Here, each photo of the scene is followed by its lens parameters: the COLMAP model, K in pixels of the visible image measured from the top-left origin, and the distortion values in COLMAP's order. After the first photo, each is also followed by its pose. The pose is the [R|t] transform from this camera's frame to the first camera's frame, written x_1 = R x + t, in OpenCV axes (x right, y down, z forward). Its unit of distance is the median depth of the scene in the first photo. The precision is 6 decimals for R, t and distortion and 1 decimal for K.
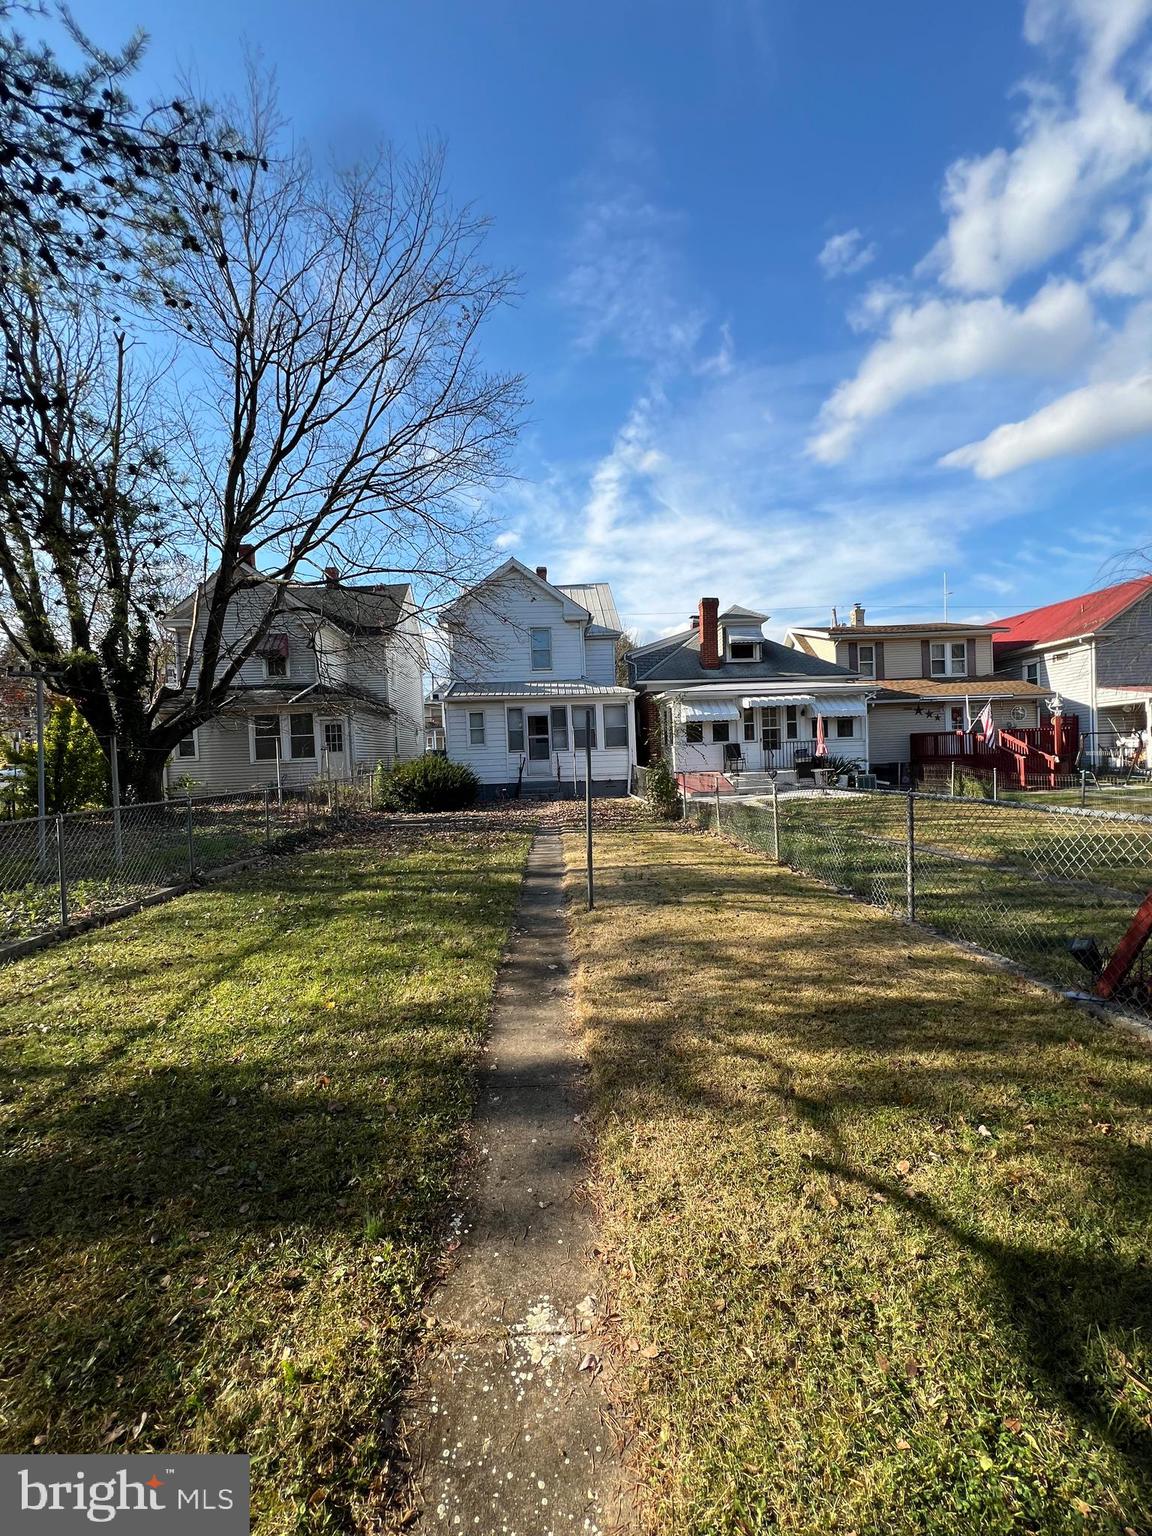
lens RADIAL K [[619.0, 0, 578.1], [0, 619.0, 771.7], [0, 0, 1]] dist [-0.001645, -0.000052]
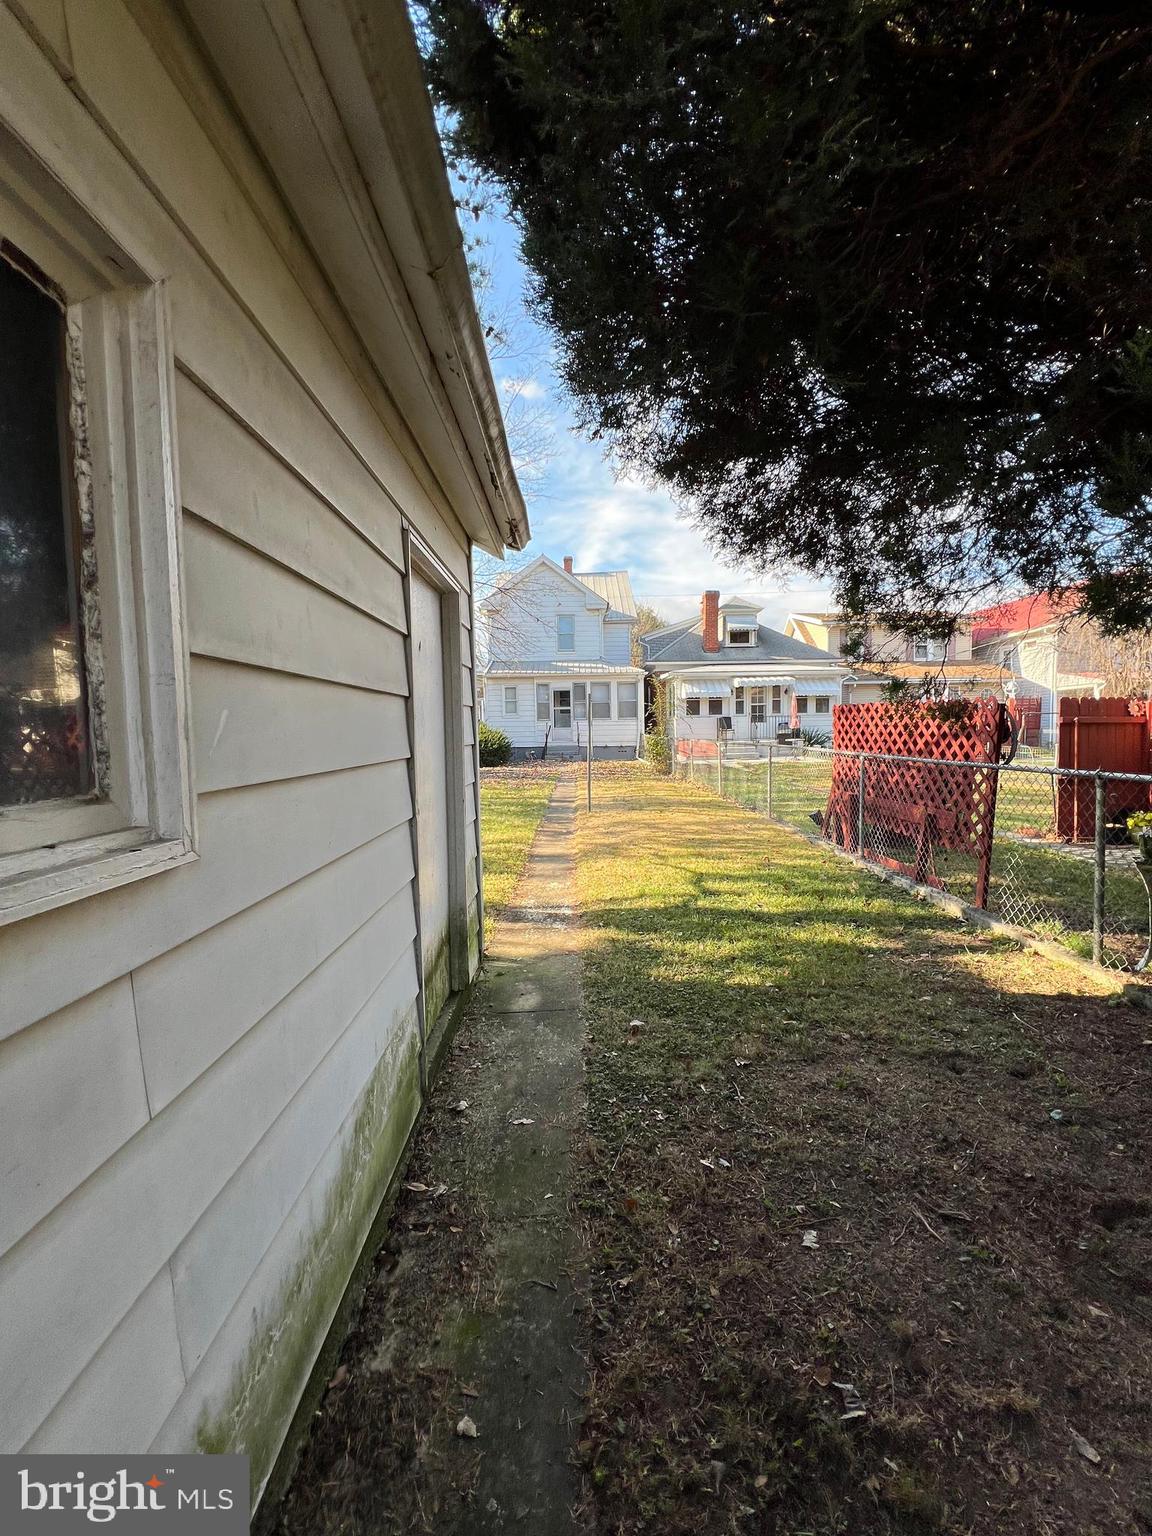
lens RADIAL K [[619.0, 0, 570.9], [0, 619.0, 758.0], [0, 0, 1]] dist [-0.001645, -0.000052]
pose [[0.998495, 0.021608, -0.050408, 0.015072], [-0.020358, 0.999476, 0.025168, 0.009491], [0.050926, -0.024104, 0.998412, -0.191807]]
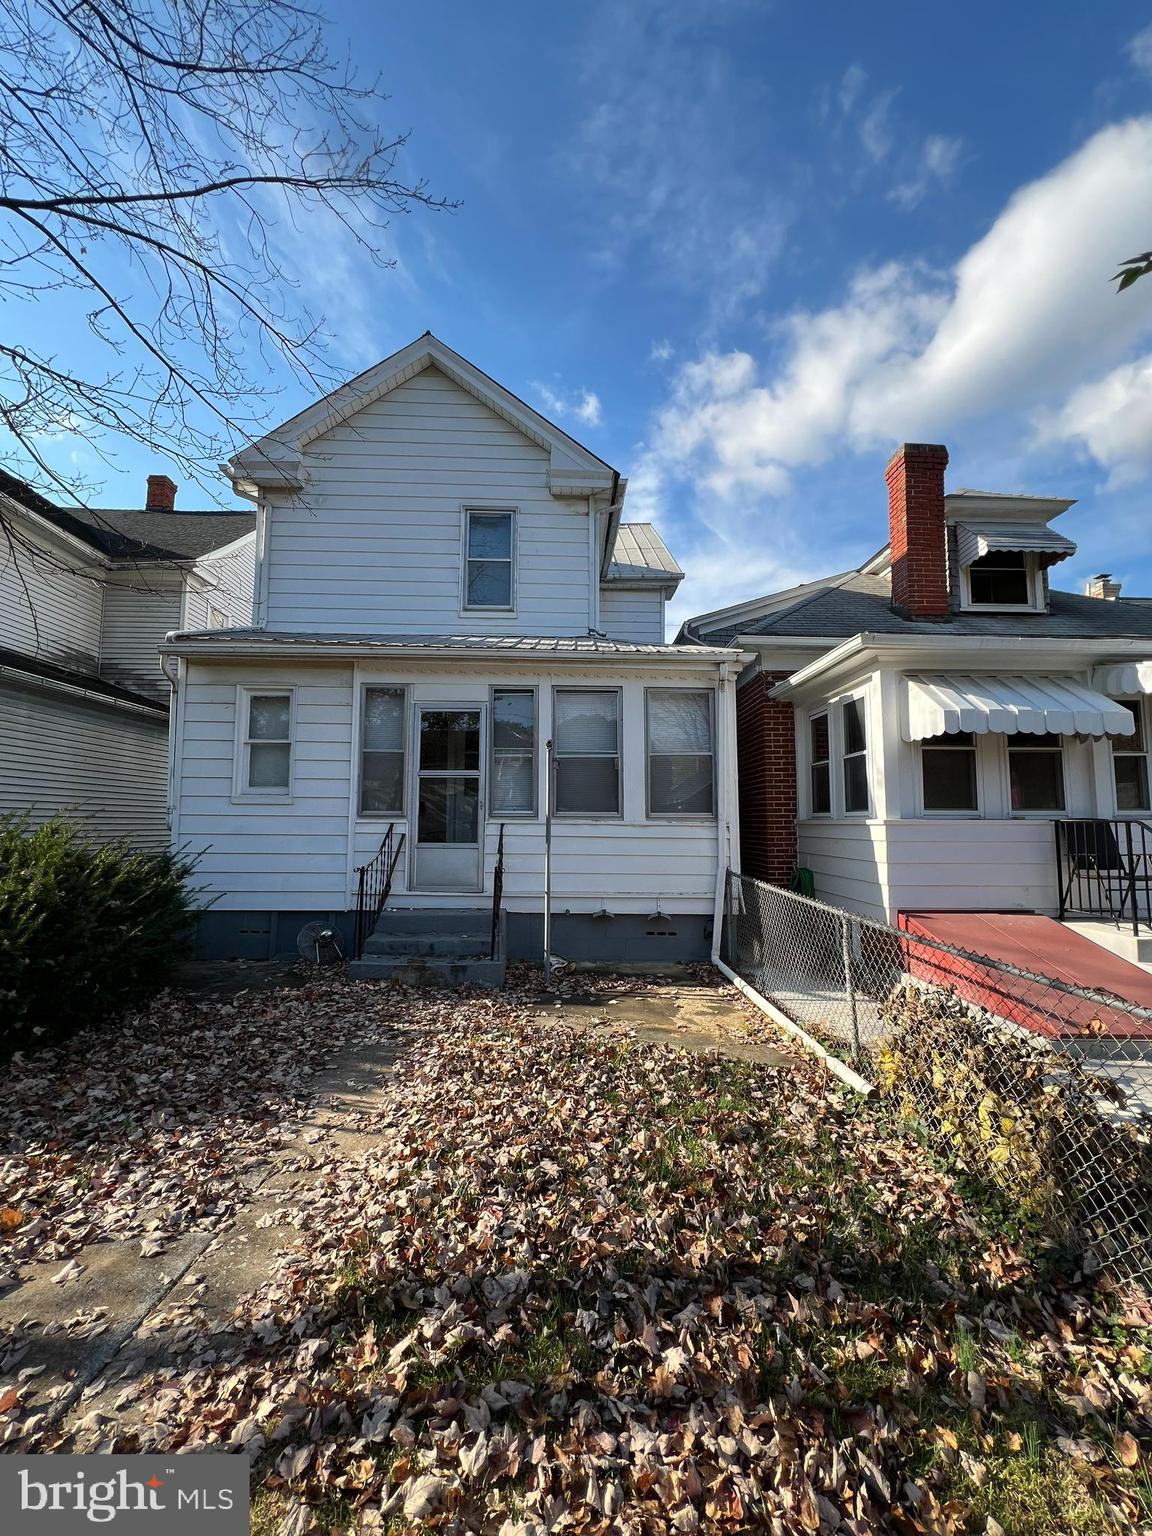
lens RADIAL K [[619.0, 0, 576.1], [0, 619.0, 774.4], [0, 0, 1]] dist [-0.001645, -0.000052]
pose [[0.998921, 0.043131, -0.017214, 0.010968], [-0.044922, 0.991428, -0.122686, -0.018043], [0.011775, 0.123327, 0.992296, 0.668770]]
